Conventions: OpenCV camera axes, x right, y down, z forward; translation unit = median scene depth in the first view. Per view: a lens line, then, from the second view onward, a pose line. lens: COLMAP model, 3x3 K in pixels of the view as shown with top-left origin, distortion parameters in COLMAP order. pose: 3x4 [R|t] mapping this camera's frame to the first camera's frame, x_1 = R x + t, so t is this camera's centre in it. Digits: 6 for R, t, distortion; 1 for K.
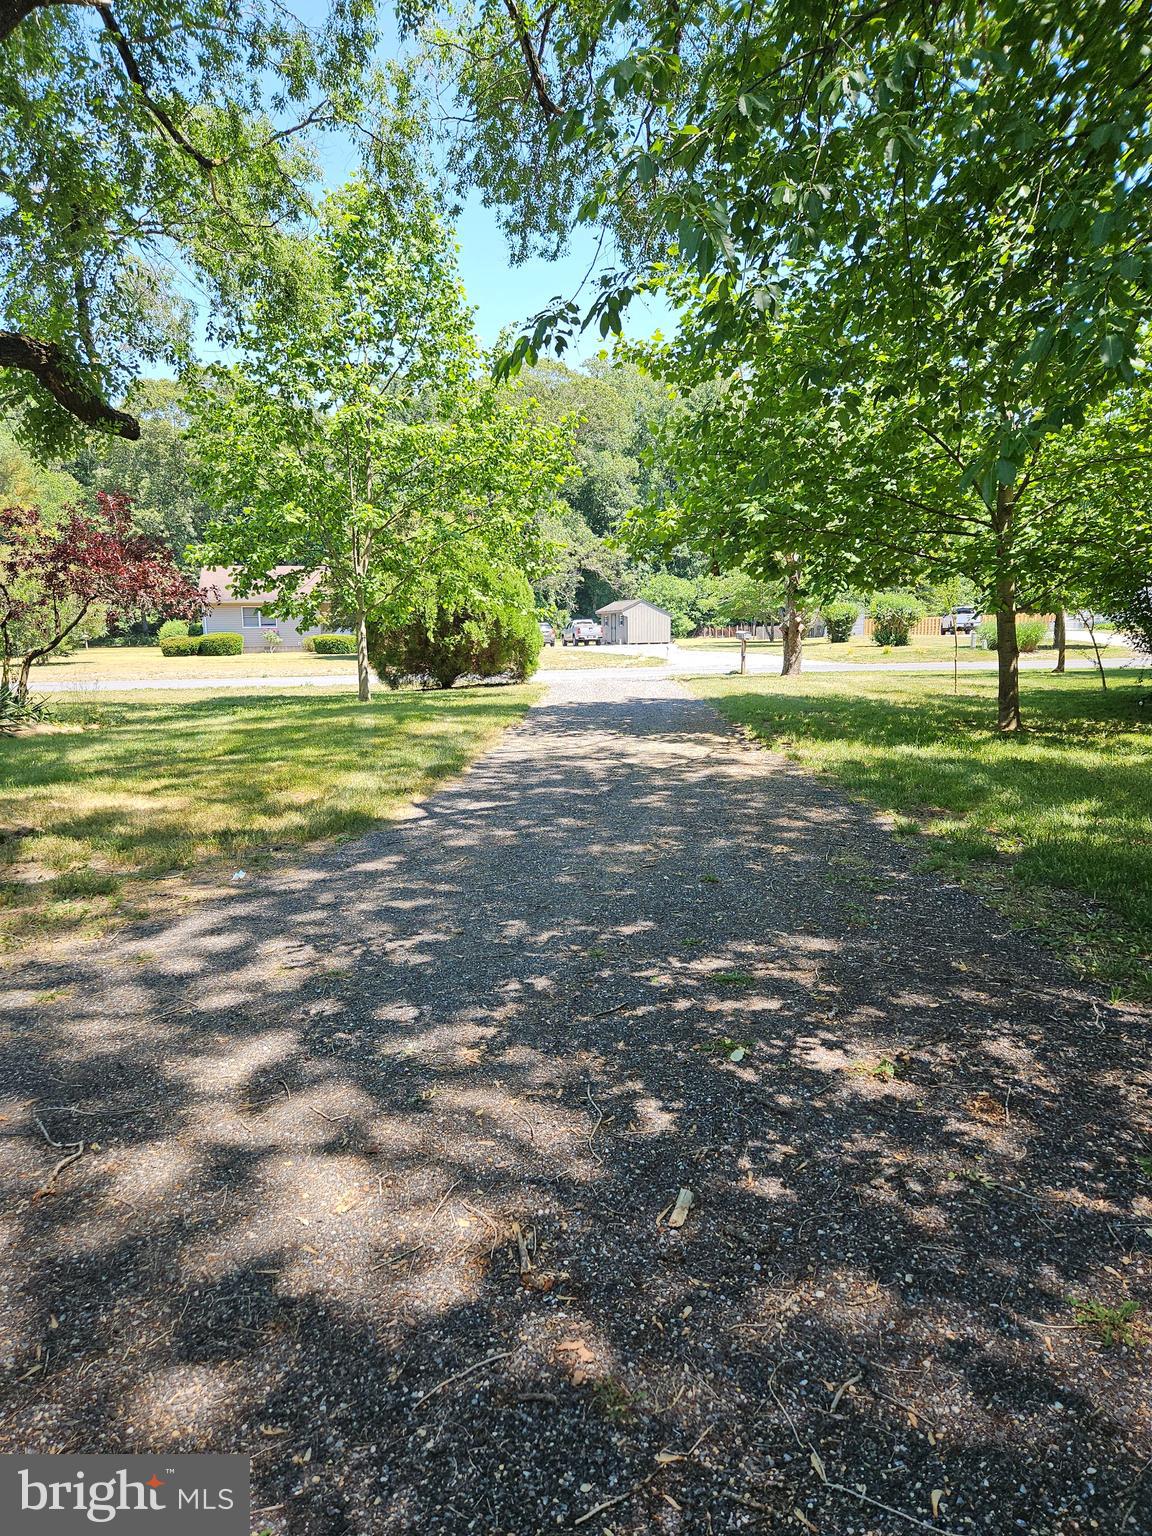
lens RADIAL K [[1036.6, 0, 576.0], [0, 1036.6, 768.0], [0, 0, 1]] dist [0.050221, -0.042715]
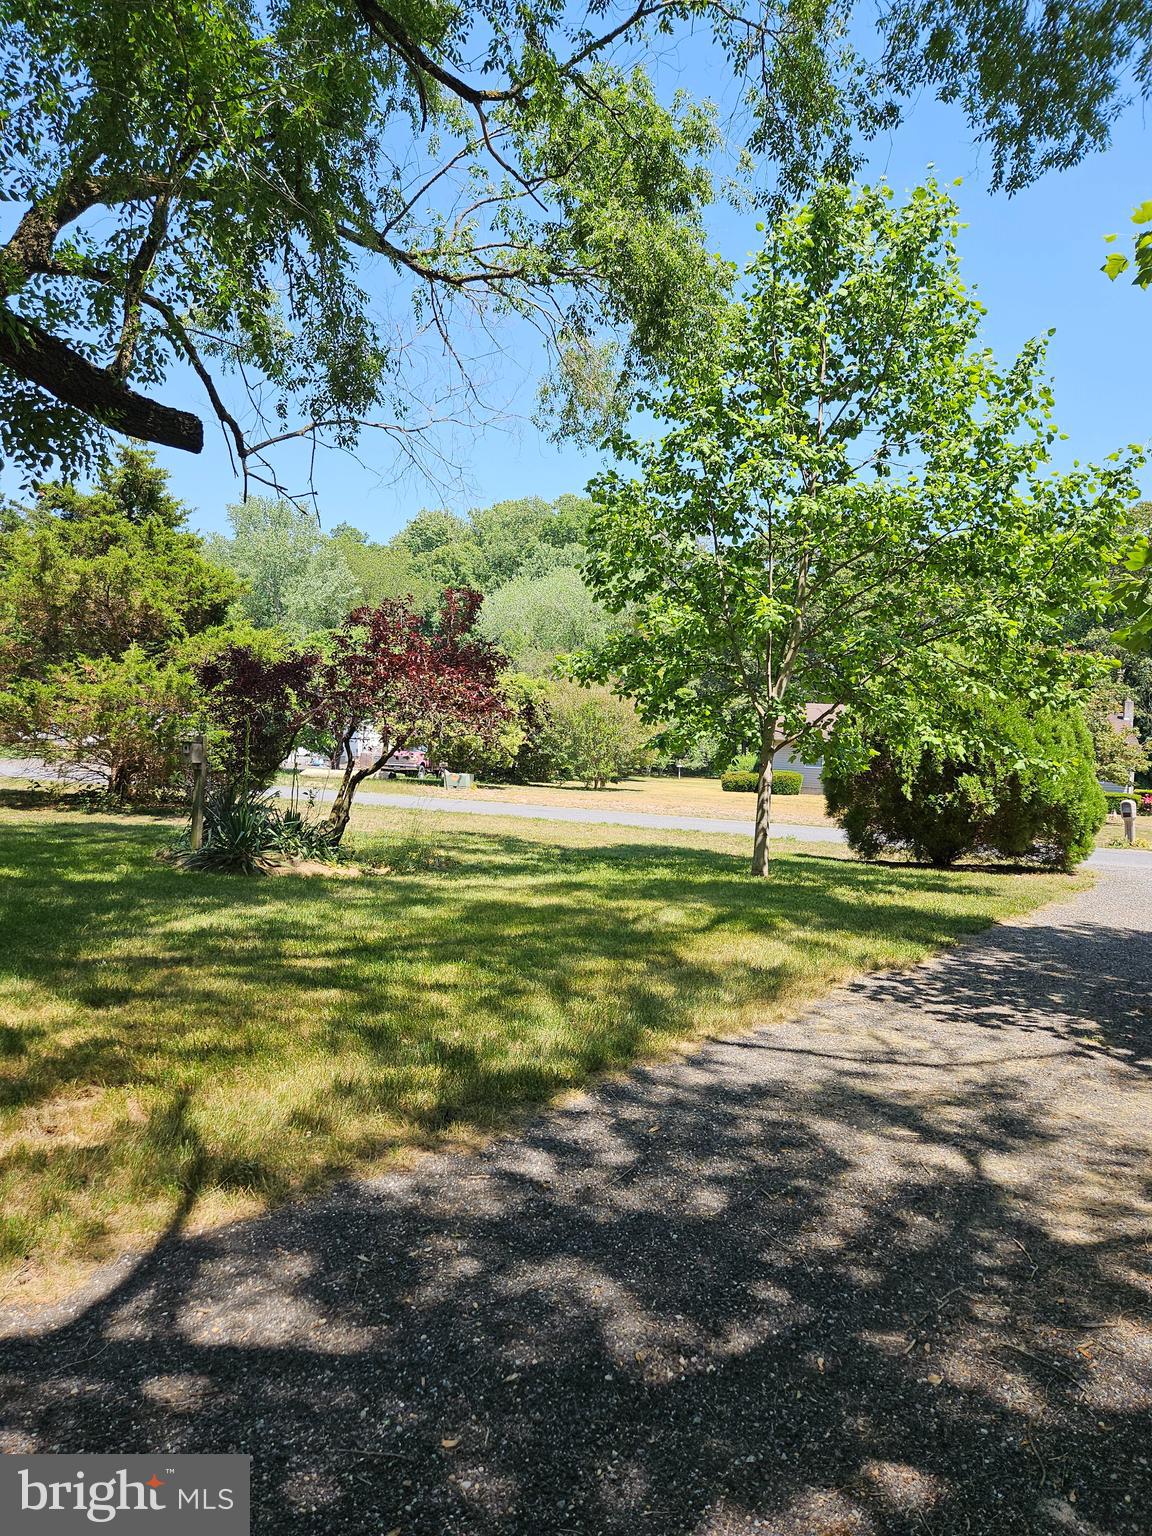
lens RADIAL K [[1036.6, 0, 576.0], [0, 1036.6, 768.0], [0, 0, 1]] dist [0.050221, -0.042715]
pose [[0.825338, 0.068636, -0.560452, 0.069057], [-0.143509, 0.985489, -0.090646, -0.046096], [0.546098, 0.155244, 0.823211, 0.292327]]
